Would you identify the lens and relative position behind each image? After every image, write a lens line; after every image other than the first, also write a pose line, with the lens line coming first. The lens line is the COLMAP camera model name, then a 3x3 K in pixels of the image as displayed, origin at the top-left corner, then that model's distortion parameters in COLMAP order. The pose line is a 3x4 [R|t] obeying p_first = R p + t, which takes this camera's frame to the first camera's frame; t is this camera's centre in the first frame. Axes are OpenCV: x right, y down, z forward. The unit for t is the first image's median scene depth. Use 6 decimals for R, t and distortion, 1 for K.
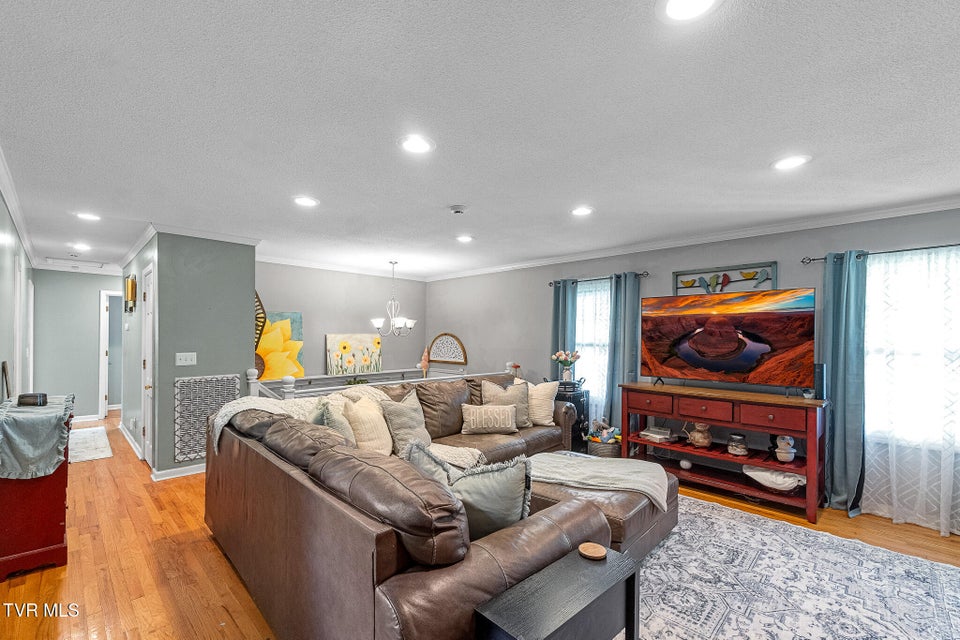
lens RADIAL K [[417.5, 0, 479.8], [0, 417.5, 315.2], [0, 0, 1]] dist [0.000354, 0.000292]
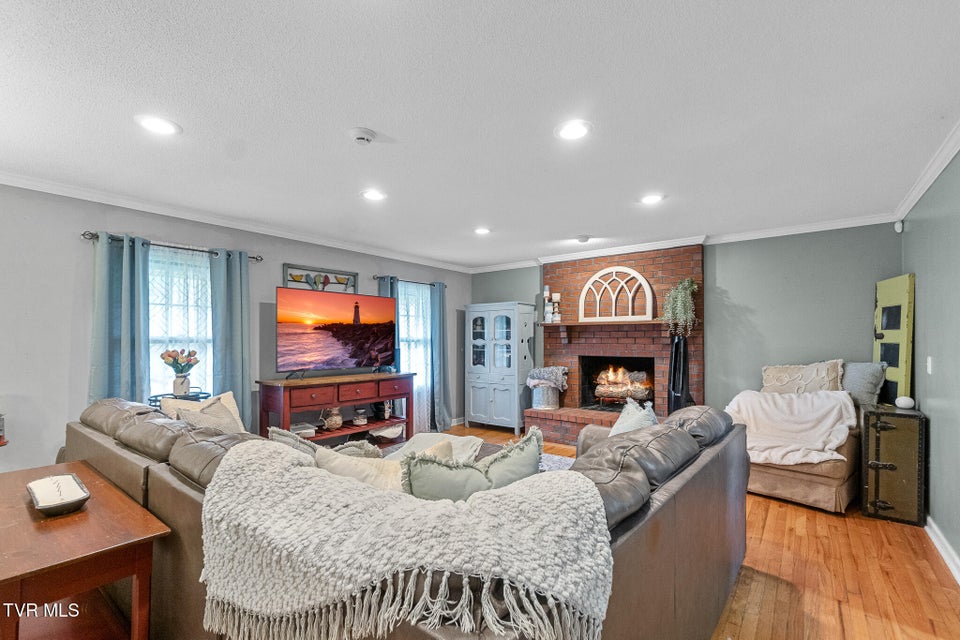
lens RADIAL K [[424.4, 0, 480.0], [0, 424.4, 320.0], [0, 0, 1]] dist [-0.000071, 0.000121]
pose [[-0.130343, 0.030040, 0.991014, -0.598699], [-0.047905, 0.998183, -0.036558, 0.044715], [-0.990311, -0.052239, -0.128667, 0.716128]]
